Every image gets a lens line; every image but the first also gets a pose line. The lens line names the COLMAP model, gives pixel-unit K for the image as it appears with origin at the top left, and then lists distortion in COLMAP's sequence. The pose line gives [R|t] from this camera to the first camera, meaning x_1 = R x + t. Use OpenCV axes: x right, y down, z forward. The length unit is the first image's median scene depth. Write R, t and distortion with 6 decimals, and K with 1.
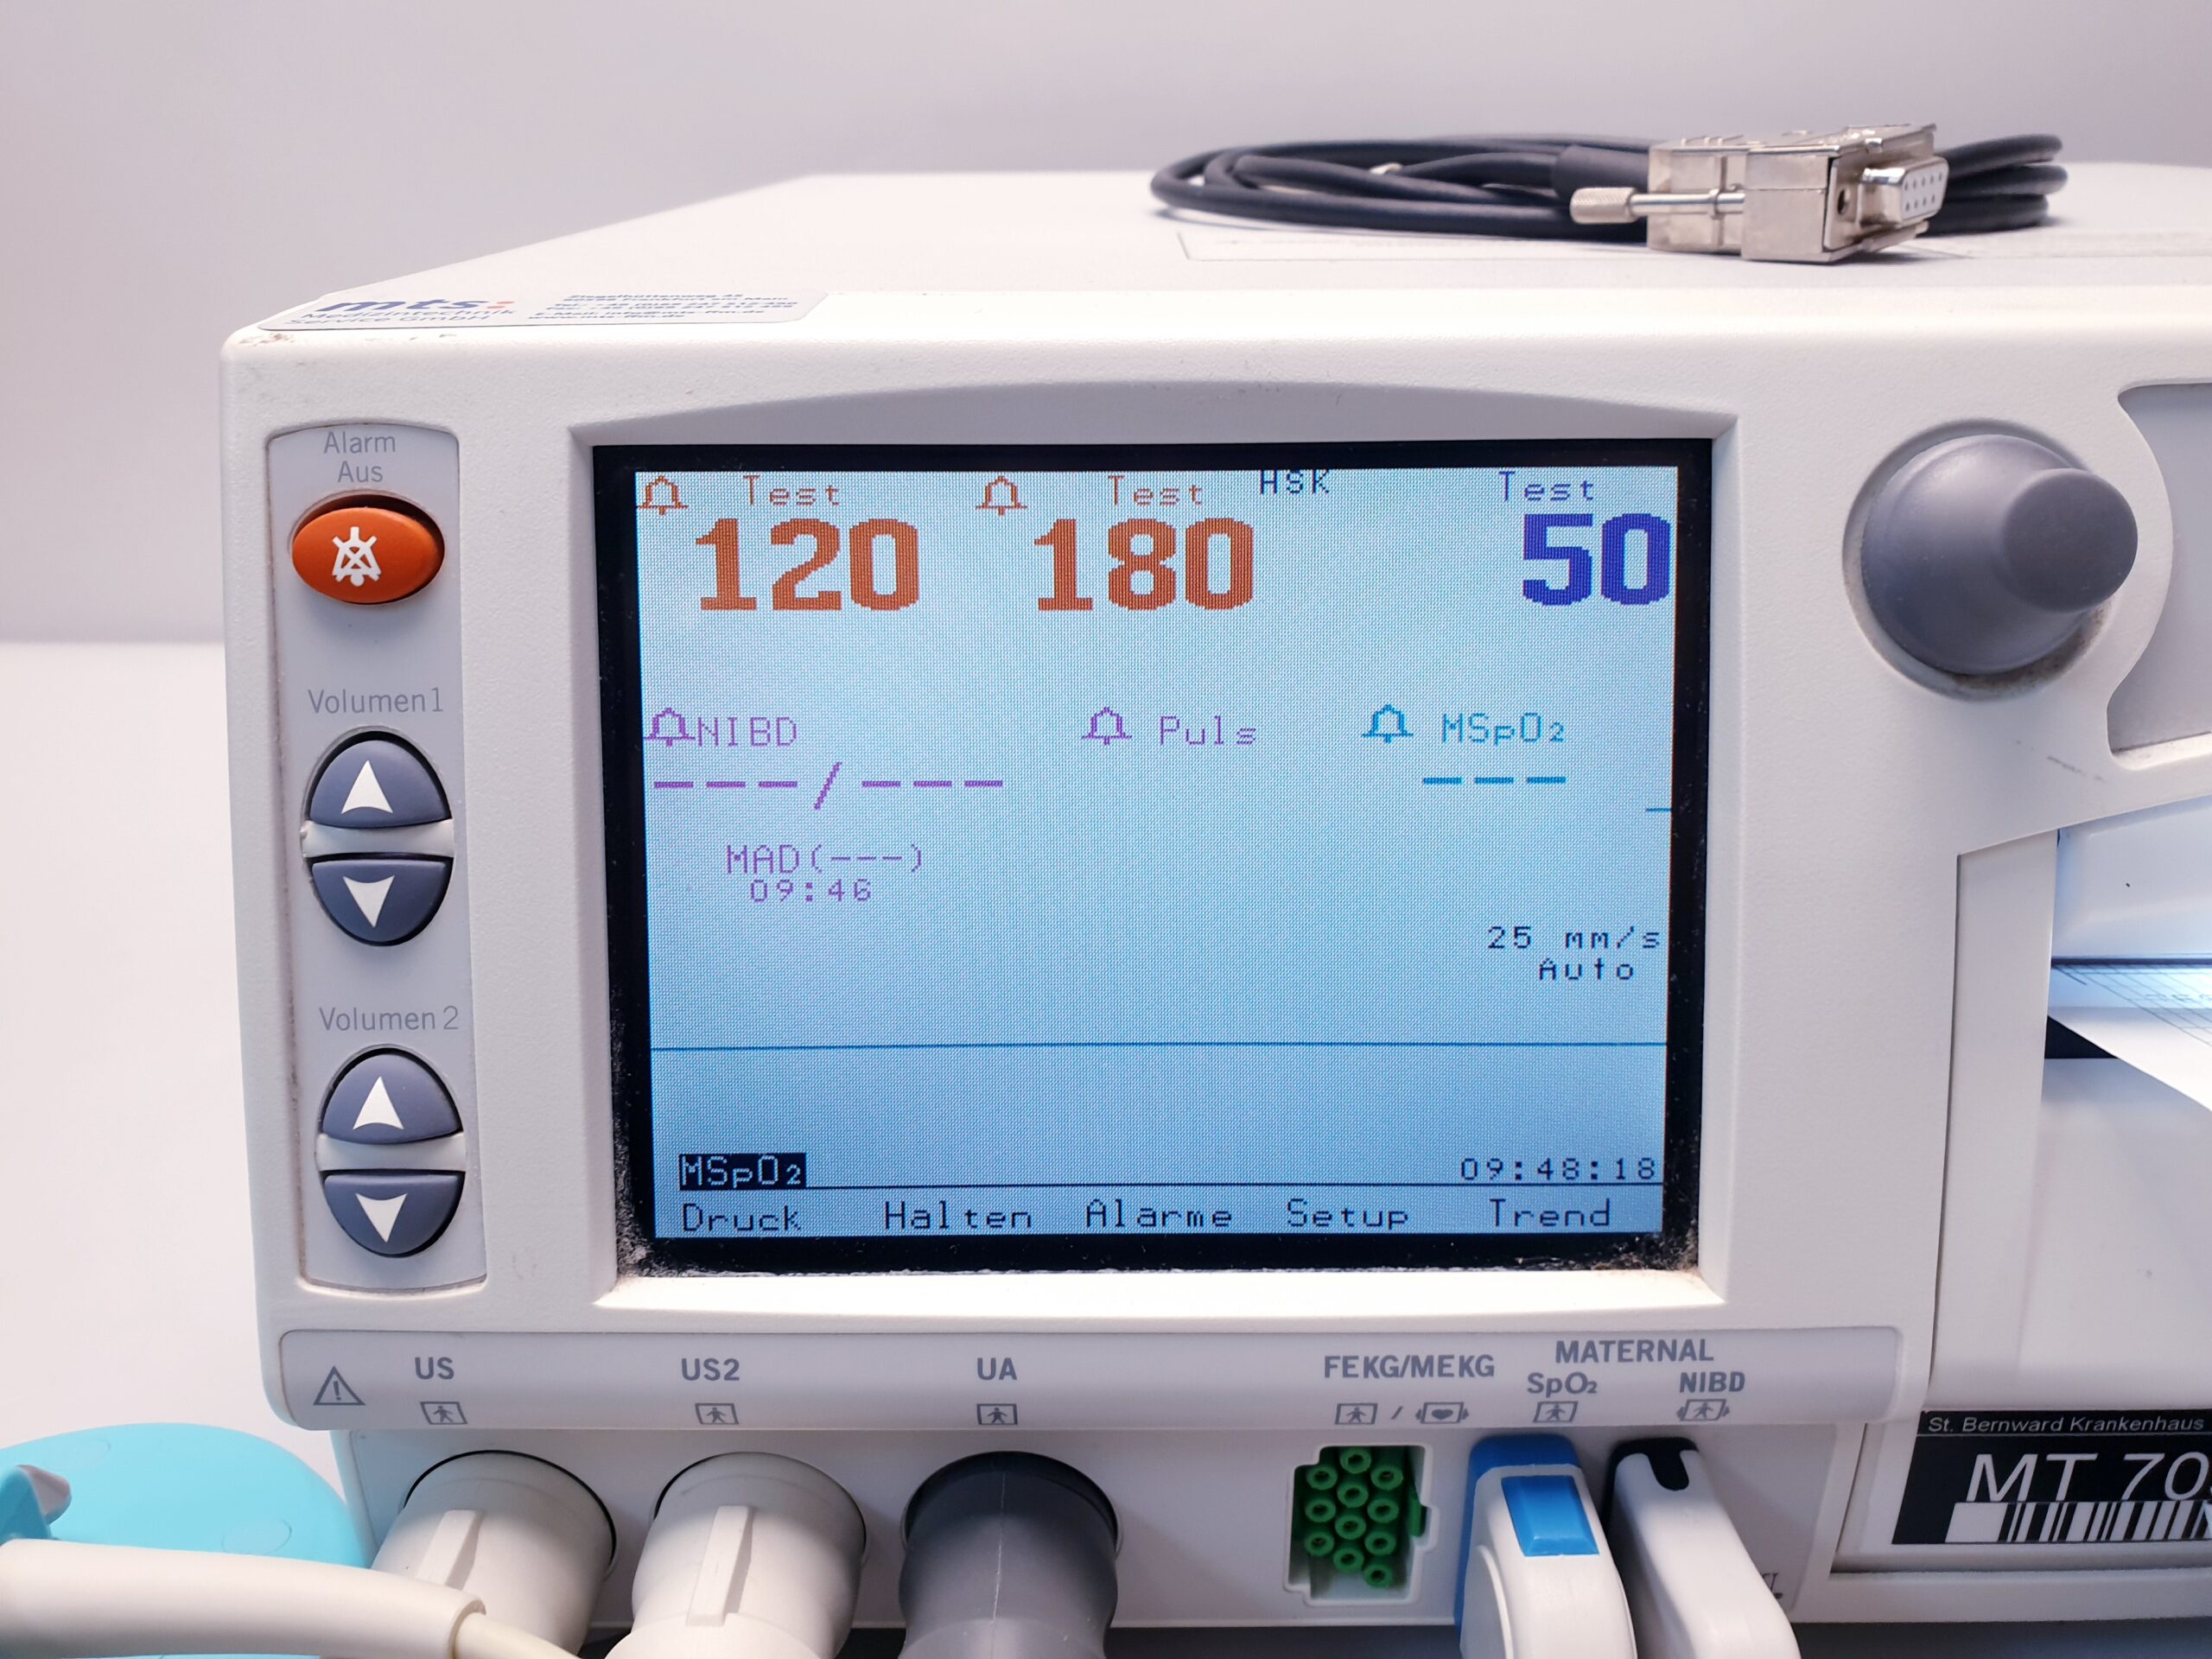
lens RADIAL K [[1745.2, 0, 1106.5], [0, 1745.2, 820.7], [0, 0, 1]] dist [0.041978, -0.190212]
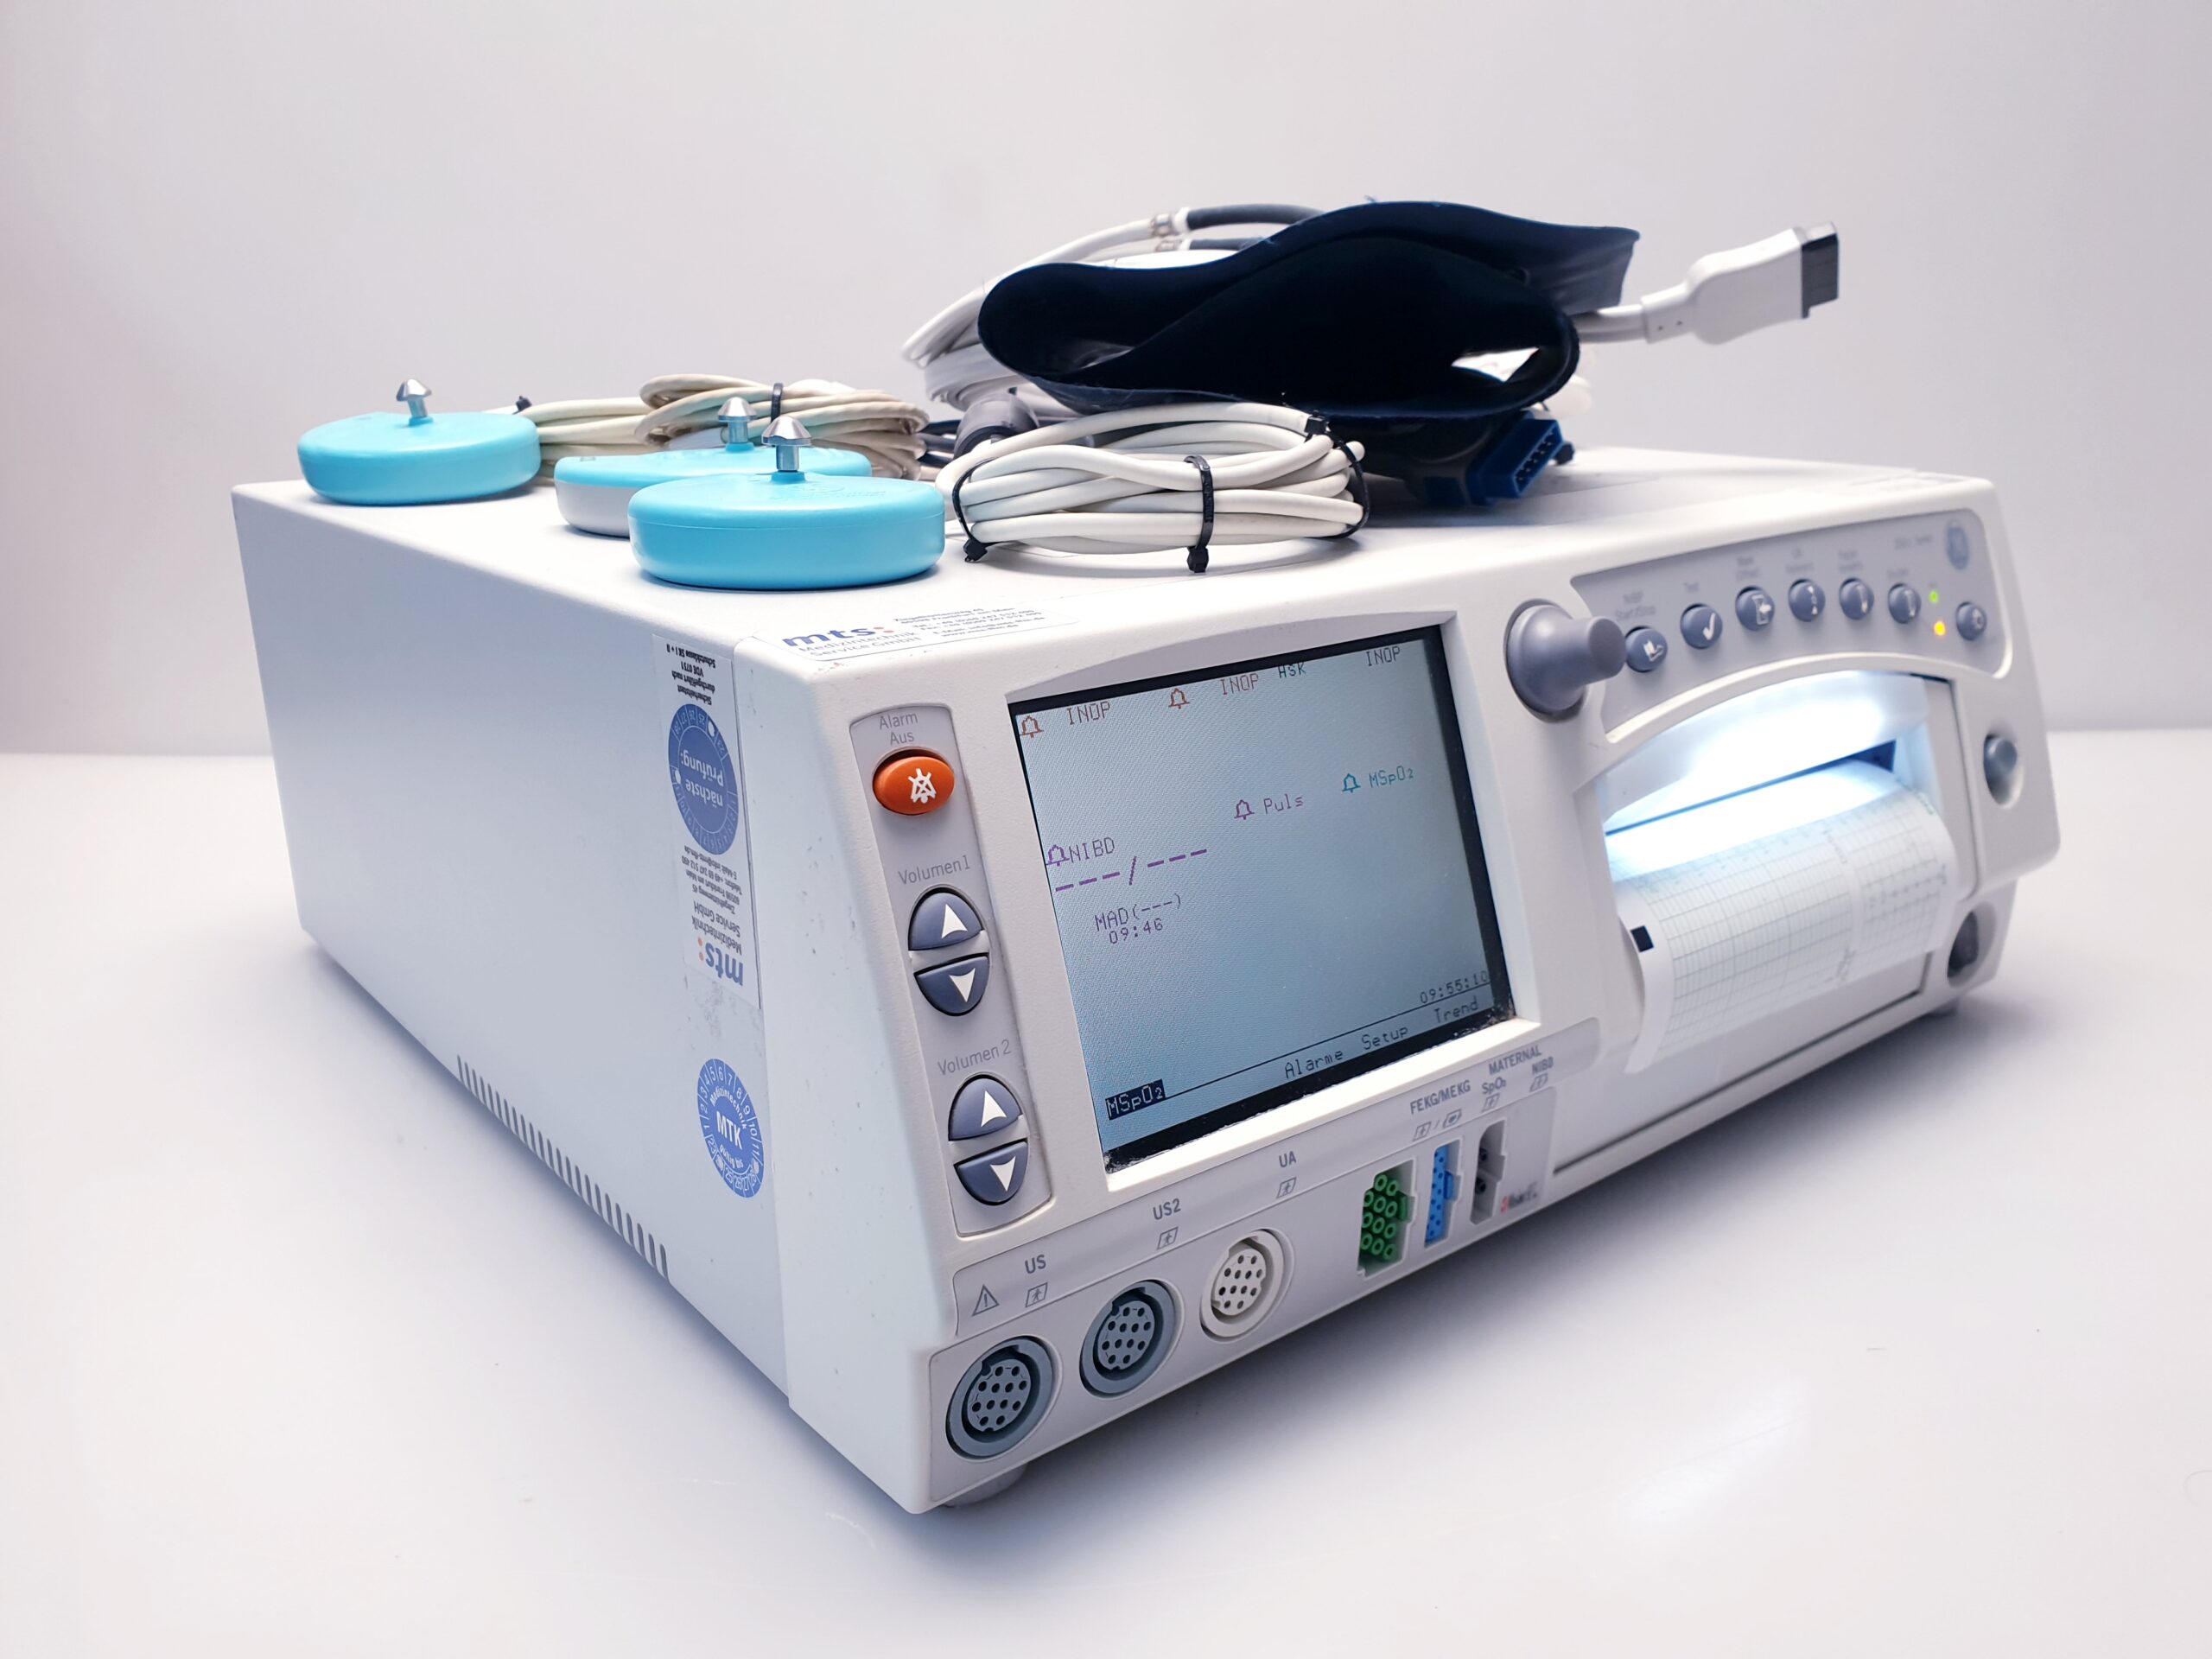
lens RADIAL K [[1738.1, 0, 1106.0], [0, 1738.1, 829.5], [0, 0, 1]] dist [0.183956, -0.526539]
pose [[0.790093, -0.184888, 0.584440, -1.215321], [0.237336, 0.971333, -0.013568, -0.043401], [-0.565177, 0.149429, 0.811324, -0.432985]]
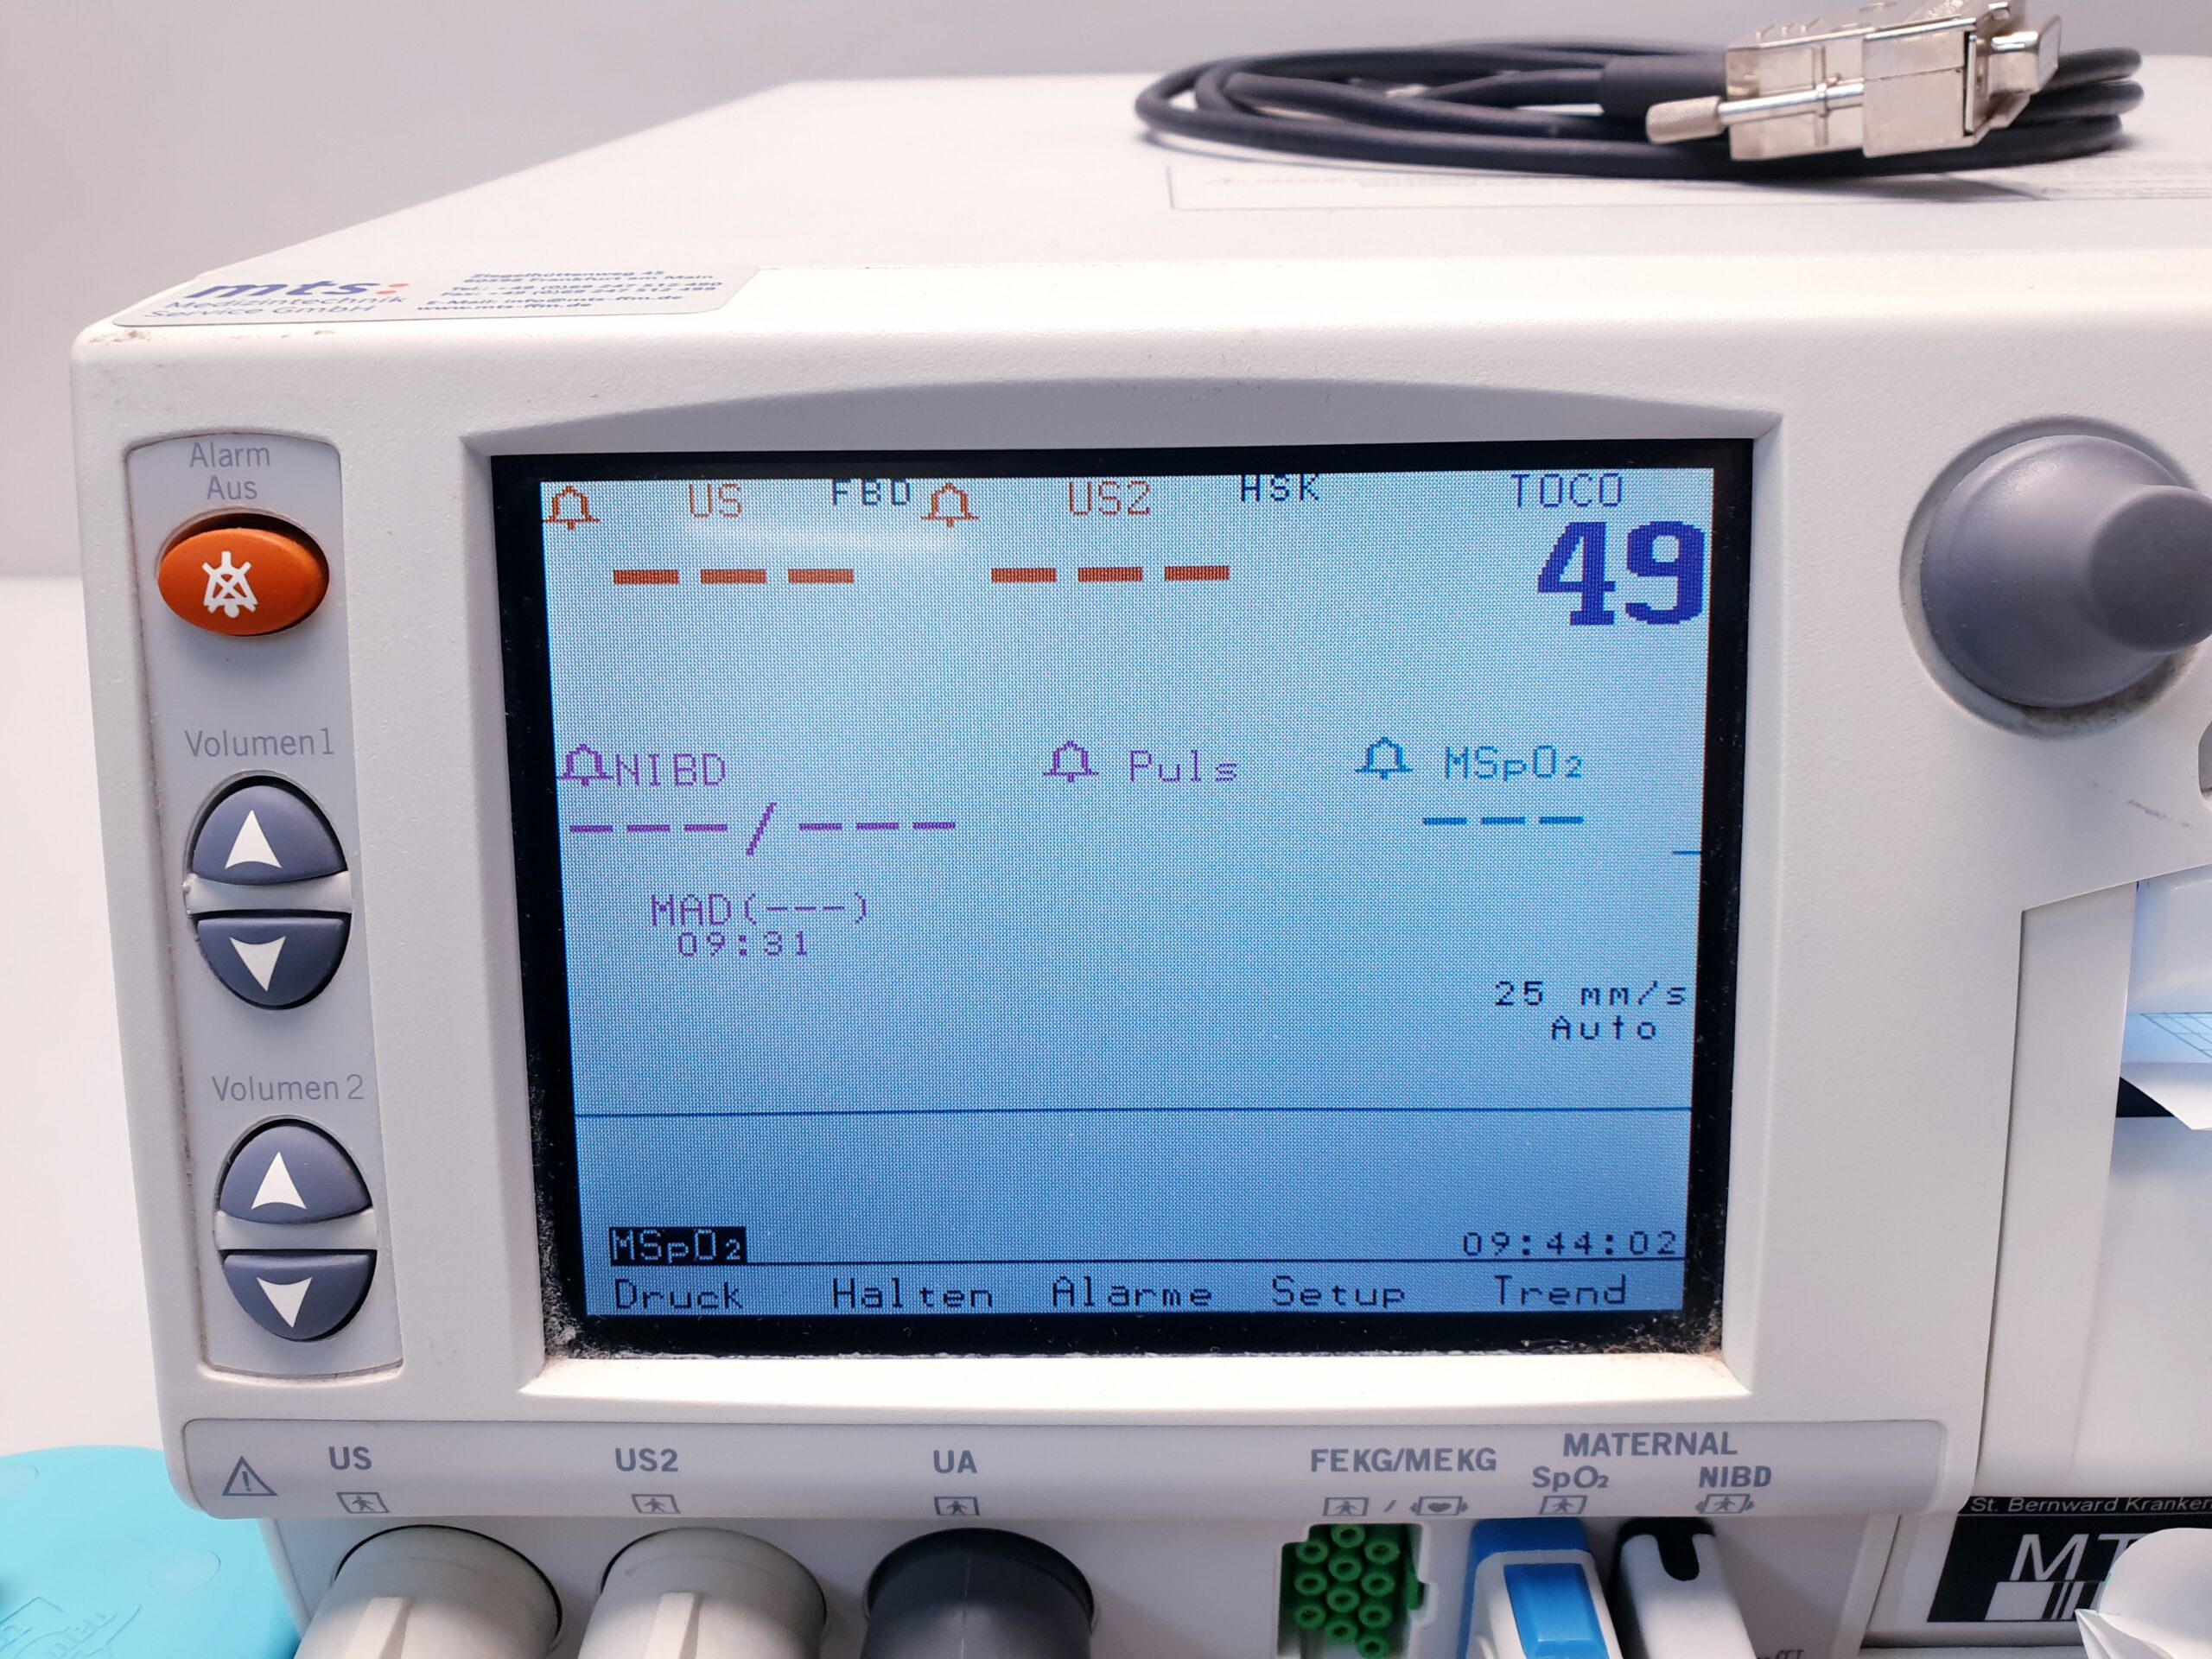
lens RADIAL K [[1766.5, 0, 1099.5], [0, 1766.5, 826.9], [0, 0, 1]] dist [-0.039918, 0.033106]
pose [[0.999850, -0.003918, -0.016878, 0.030240], [0.004940, 0.998129, 0.060936, -0.075874], [0.016608, -0.061010, 0.997999, 0.096921]]
